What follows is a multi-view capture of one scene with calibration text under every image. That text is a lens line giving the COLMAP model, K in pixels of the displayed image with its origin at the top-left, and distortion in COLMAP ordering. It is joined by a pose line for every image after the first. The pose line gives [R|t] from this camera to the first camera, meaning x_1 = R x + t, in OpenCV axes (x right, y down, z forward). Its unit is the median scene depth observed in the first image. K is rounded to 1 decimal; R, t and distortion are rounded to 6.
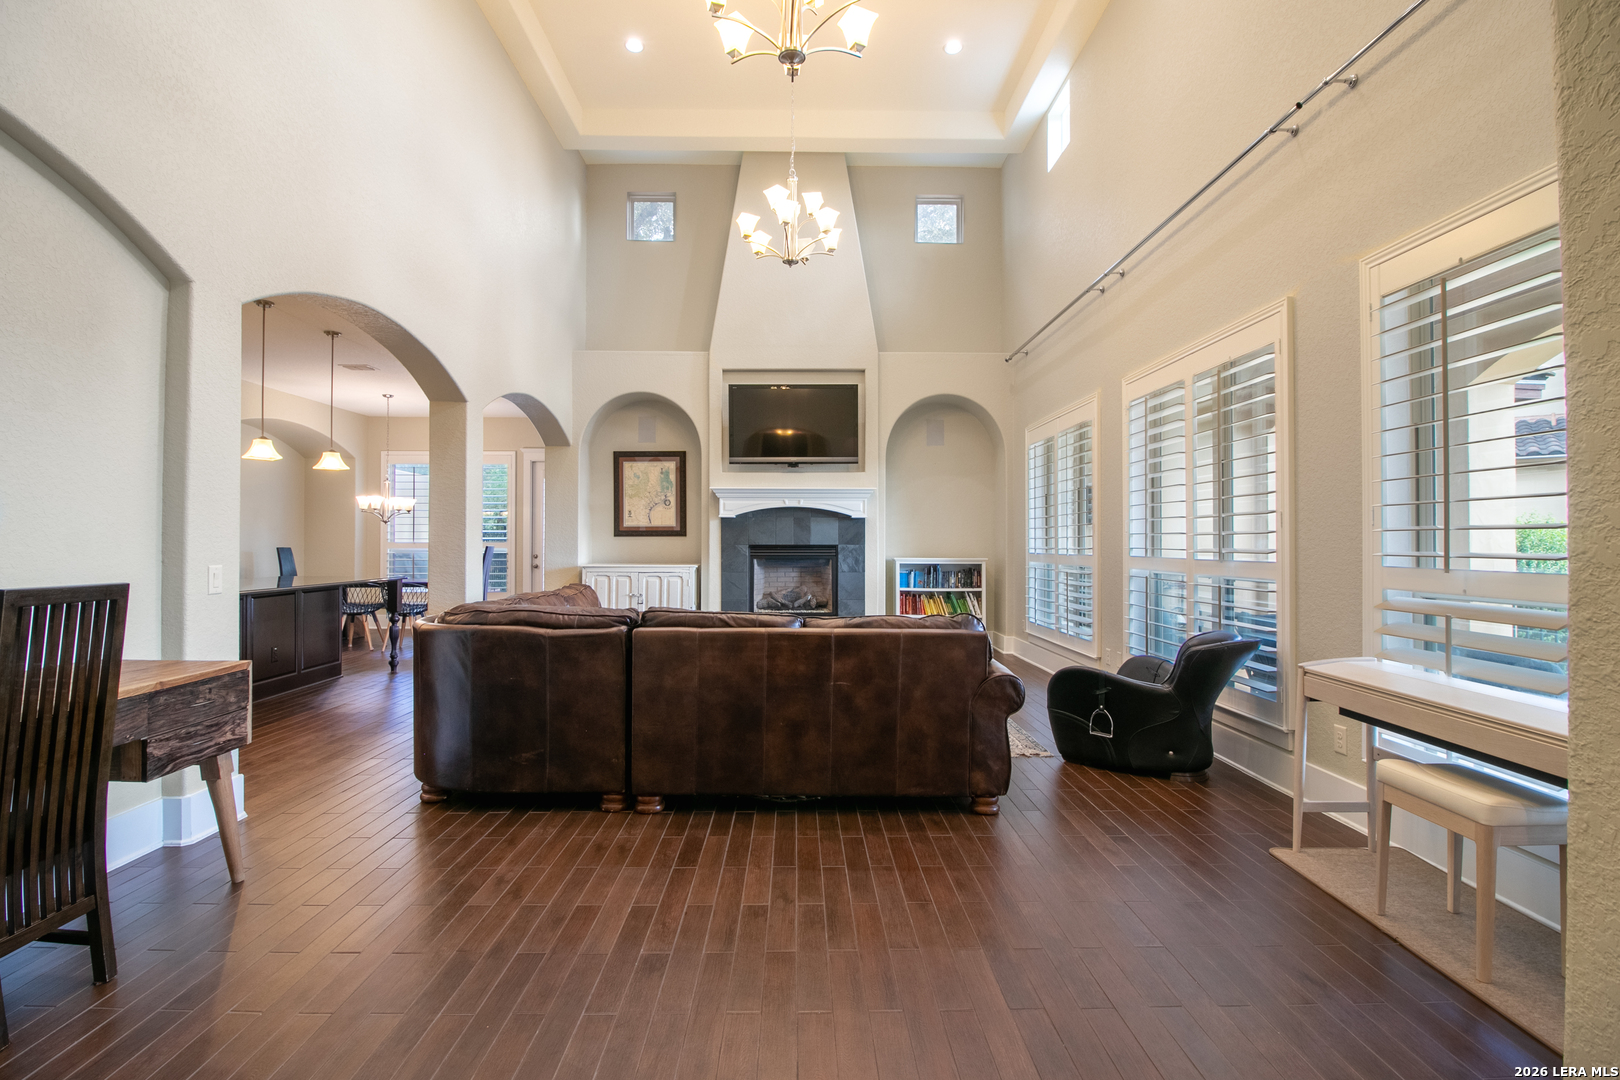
lens RADIAL K [[750.7, 0, 781.9], [0, 750.7, 541.2], [0, 0, 1]] dist [-0.006803, -0.007508]
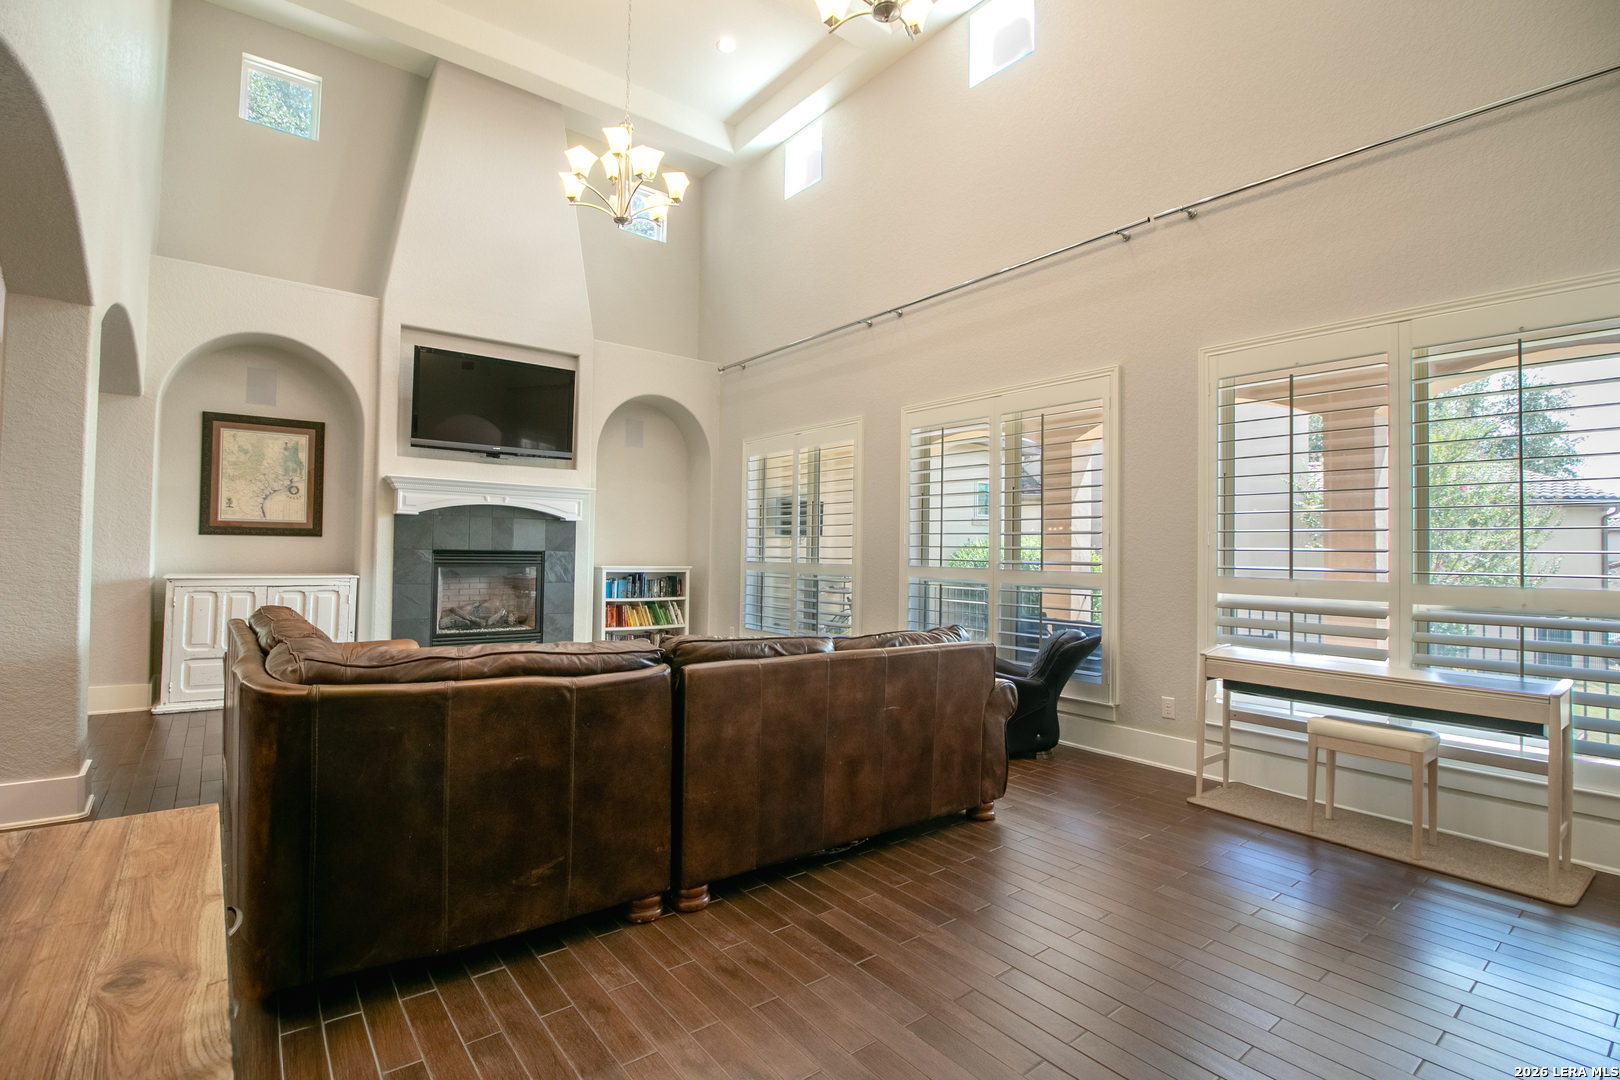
lens RADIAL K [[750.7, 0, 802.0], [0, 750.7, 538.8], [0, 0, 1]] dist [-0.006803, -0.007508]
pose [[0.794210, 0.022465, 0.607228, -0.220728], [-0.016408, 0.999745, -0.015526, -0.000497], [-0.607422, 0.002367, 0.794376, 0.130734]]
